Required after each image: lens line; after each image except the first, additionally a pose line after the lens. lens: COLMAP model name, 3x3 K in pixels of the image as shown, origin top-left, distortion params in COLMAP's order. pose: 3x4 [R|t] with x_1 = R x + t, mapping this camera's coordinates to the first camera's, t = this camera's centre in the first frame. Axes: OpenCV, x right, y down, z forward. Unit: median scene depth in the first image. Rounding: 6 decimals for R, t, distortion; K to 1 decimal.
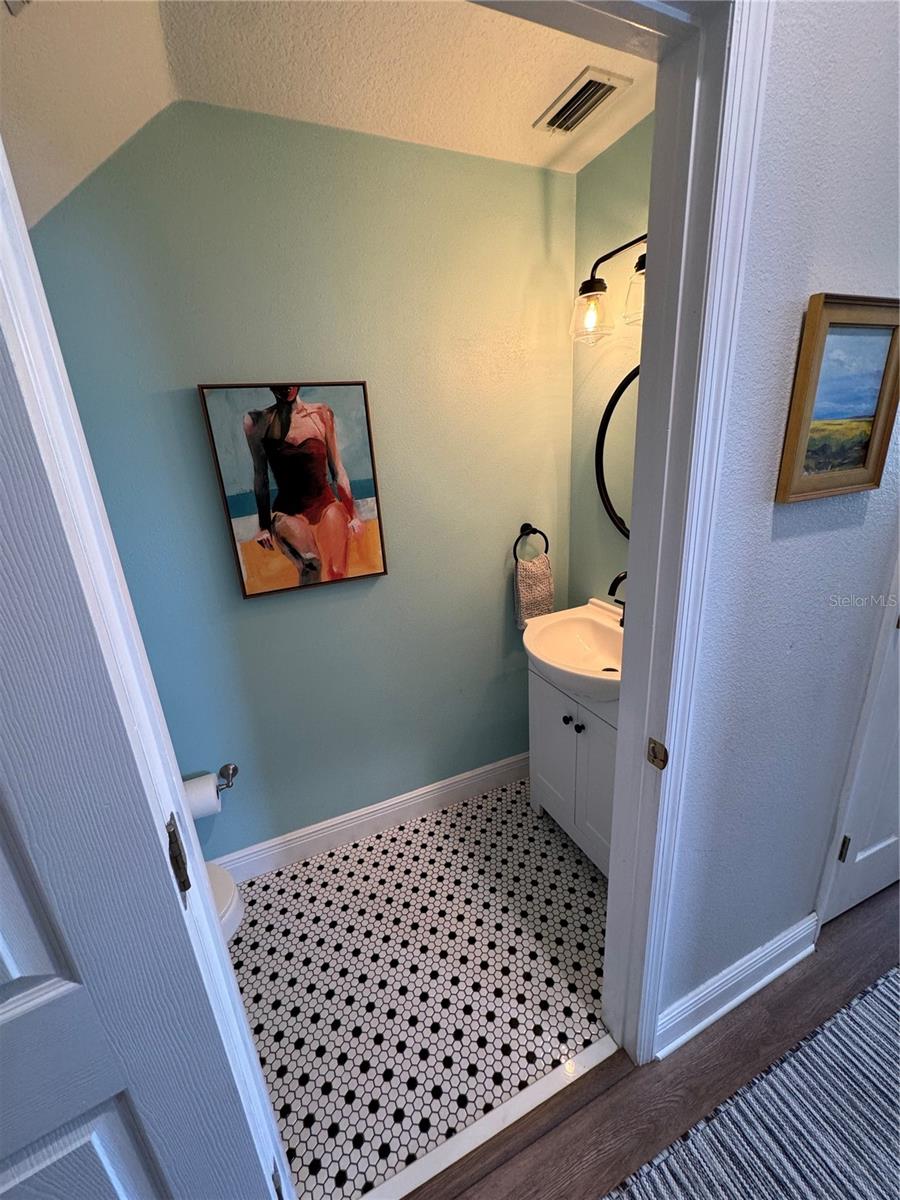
lens RADIAL K [[479.2, 0, 448.4], [0, 479.2, 600.3], [0, 0, 1]] dist [-0.002286, -0.000178]
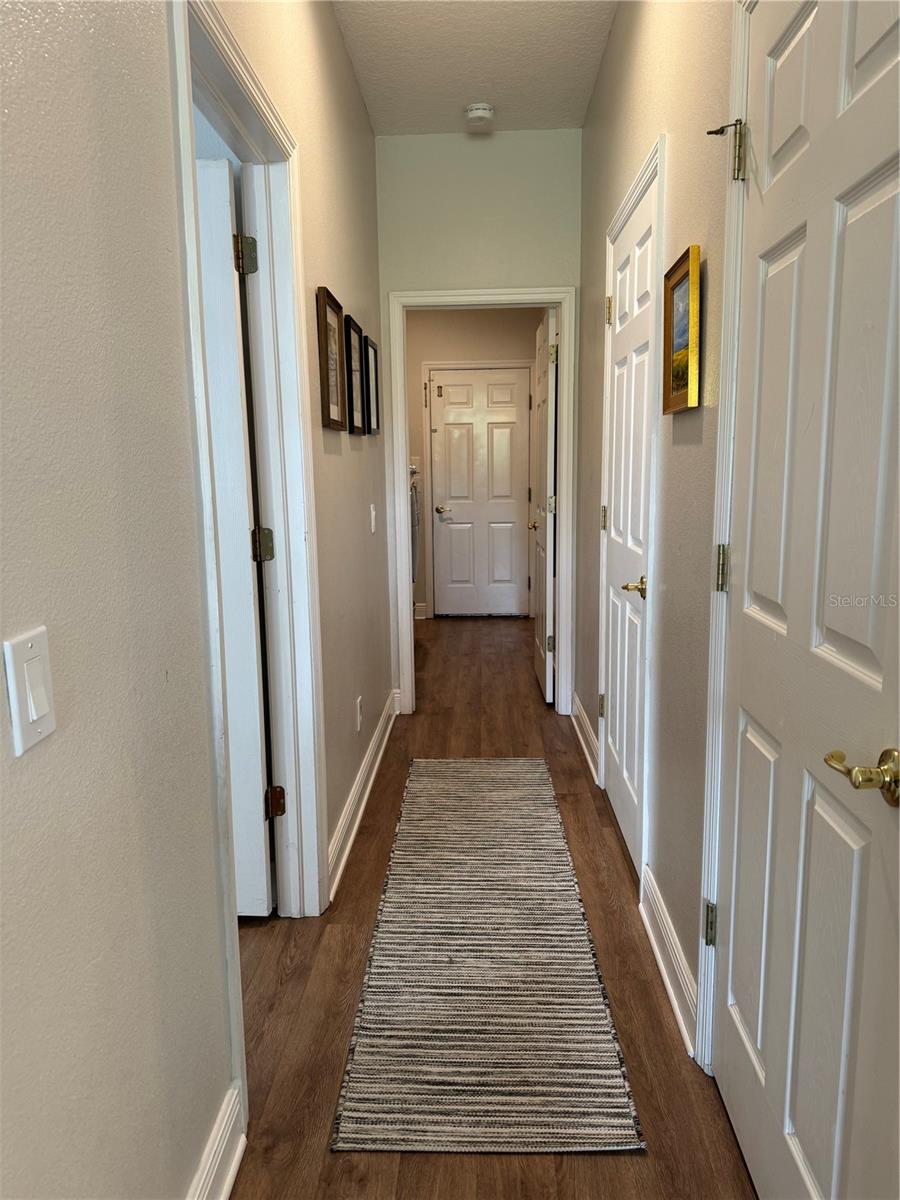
lens RADIAL K [[839.5, 0, 448.5], [0, 839.5, 599.8], [0, 0, 1]] dist [-0.000845, -0.000129]
pose [[-0.424281, 0.197214, -0.883794, 2.456067], [-0.272879, 0.902781, 0.332451, -0.275421], [0.863437, 0.382221, -0.329217, 1.103506]]
